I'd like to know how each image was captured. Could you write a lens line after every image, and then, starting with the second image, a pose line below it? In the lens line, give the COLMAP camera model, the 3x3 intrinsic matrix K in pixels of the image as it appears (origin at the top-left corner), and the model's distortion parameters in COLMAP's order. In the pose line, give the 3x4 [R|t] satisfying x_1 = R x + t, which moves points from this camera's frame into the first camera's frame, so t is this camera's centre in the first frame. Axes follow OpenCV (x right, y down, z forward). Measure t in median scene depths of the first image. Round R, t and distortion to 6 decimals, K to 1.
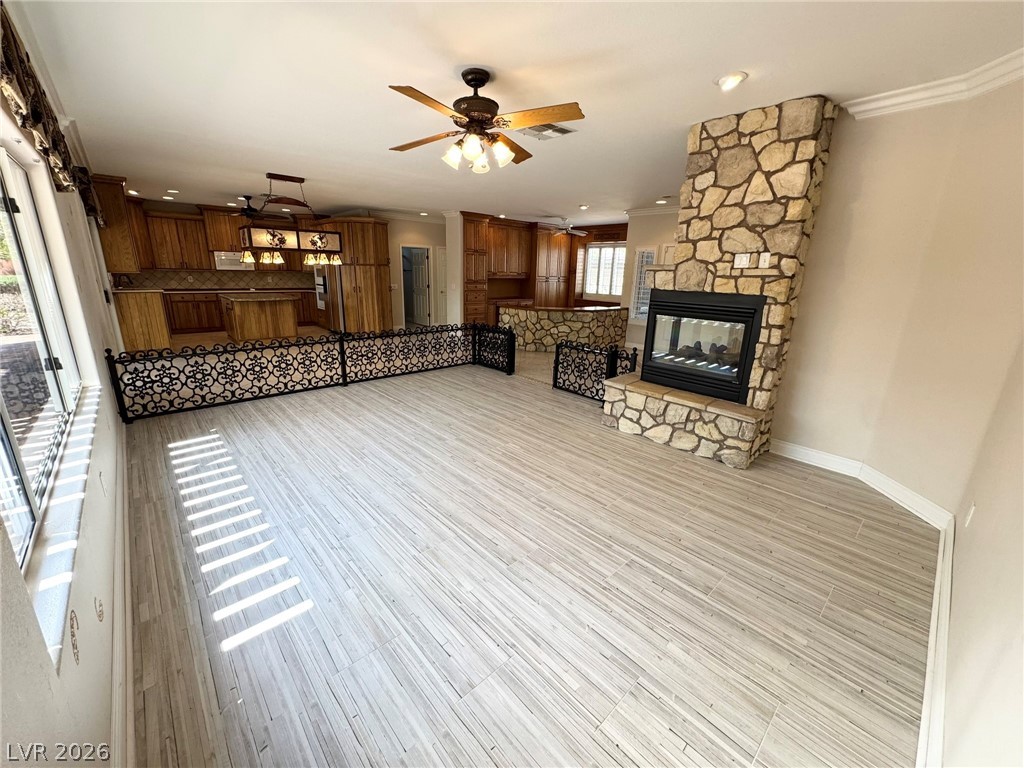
lens RADIAL K [[409.1, 0, 512.2], [0, 409.1, 388.1], [0, 0, 1]] dist [-0.001056, -0.000045]
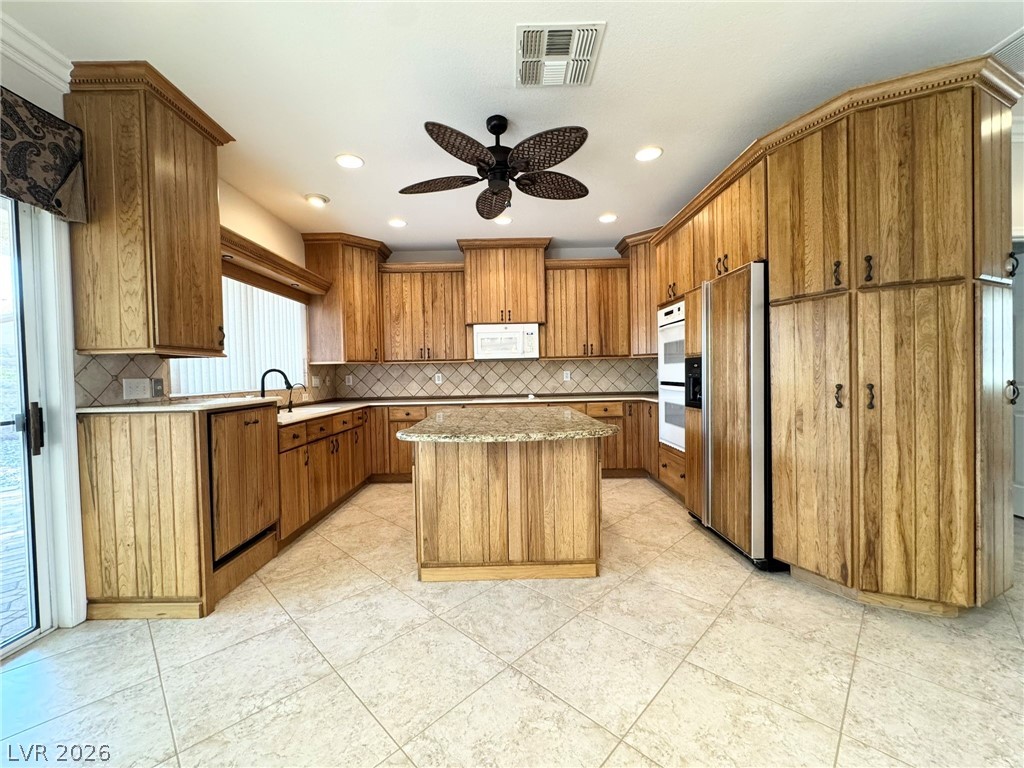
lens RADIAL K [[409.1, 0, 513.6], [0, 409.1, 382.9], [0, 0, 1]] dist [-0.001056, -0.000045]
pose [[0.748632, -0.027217, -0.662426, -0.367474], [-0.143785, 0.968711, -0.202298, -0.173823], [0.647206, 0.246694, 0.721295, 0.707596]]
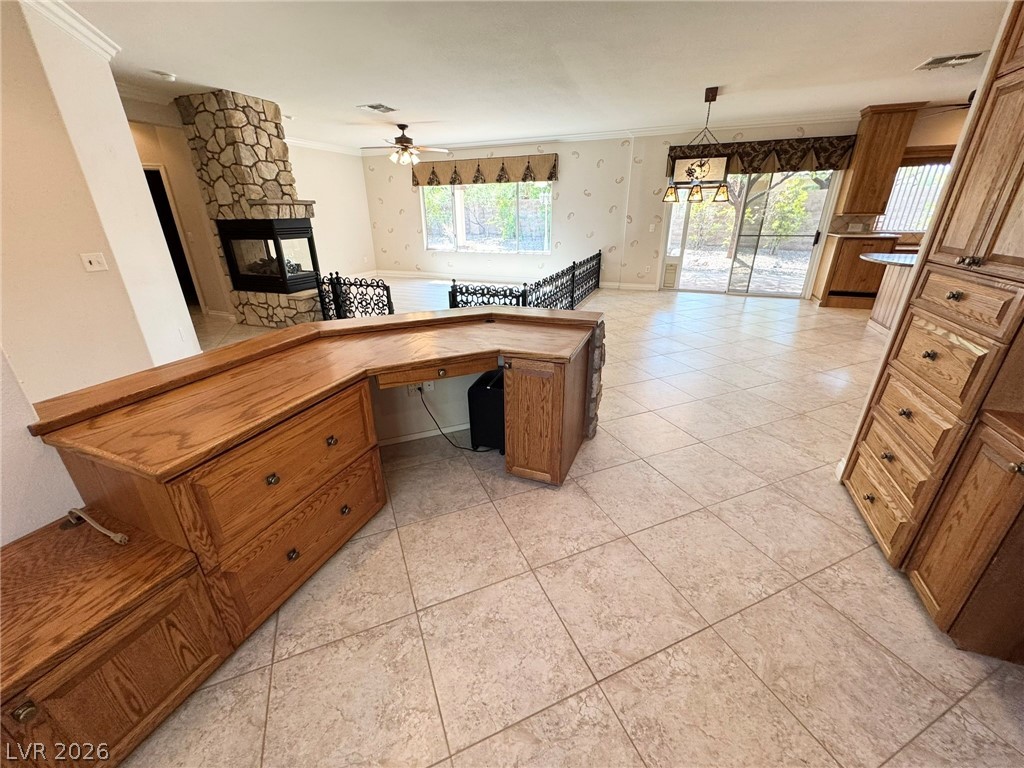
lens RADIAL K [[409.1, 0, 509.4], [0, 409.1, 385.4], [0, 0, 1]] dist [-0.001056, -0.000045]
pose [[-0.899242, 0.154562, -0.409236, 0.161251], [-0.134843, 0.792011, 0.595430, -0.315293], [0.416150, 0.590618, -0.691368, 1.150804]]
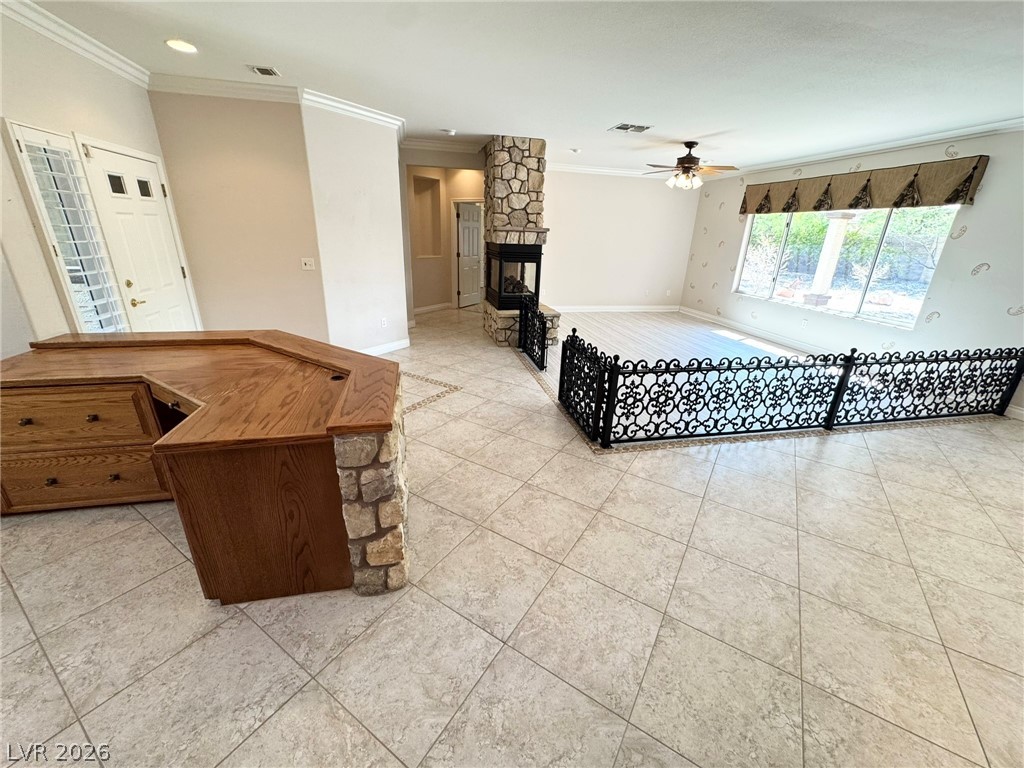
lens RADIAL K [[409.1, 0, 509.8], [0, 409.1, 383.8], [0, 0, 1]] dist [-0.001056, -0.000045]
pose [[-0.865931, -0.227577, 0.445389, -0.156166], [0.081620, 0.814256, 0.574739, -0.302119], [-0.493458, 0.534037, -0.686515, 1.028881]]
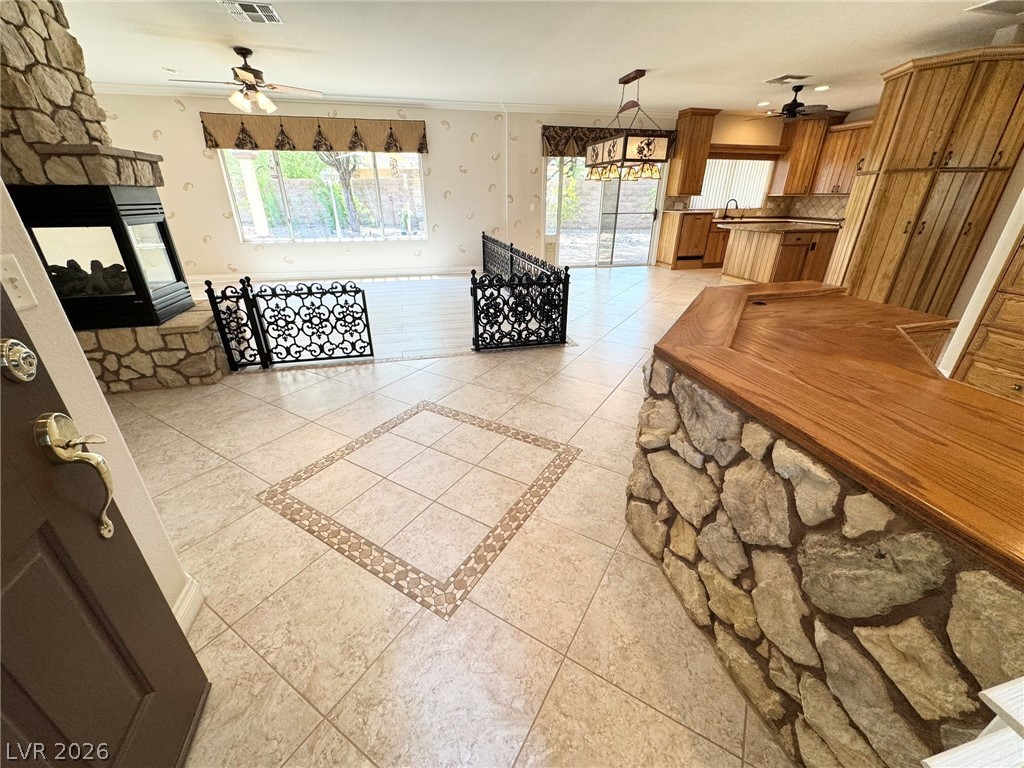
lens RADIAL K [[409.1, 0, 509.3], [0, 409.1, 385.6], [0, 0, 1]] dist [-0.001056, -0.000045]
pose [[-0.472925, 0.344828, -0.810824, 0.340909], [-0.256990, 0.826242, 0.501279, -0.217522], [0.842792, 0.445441, -0.302133, 0.878605]]
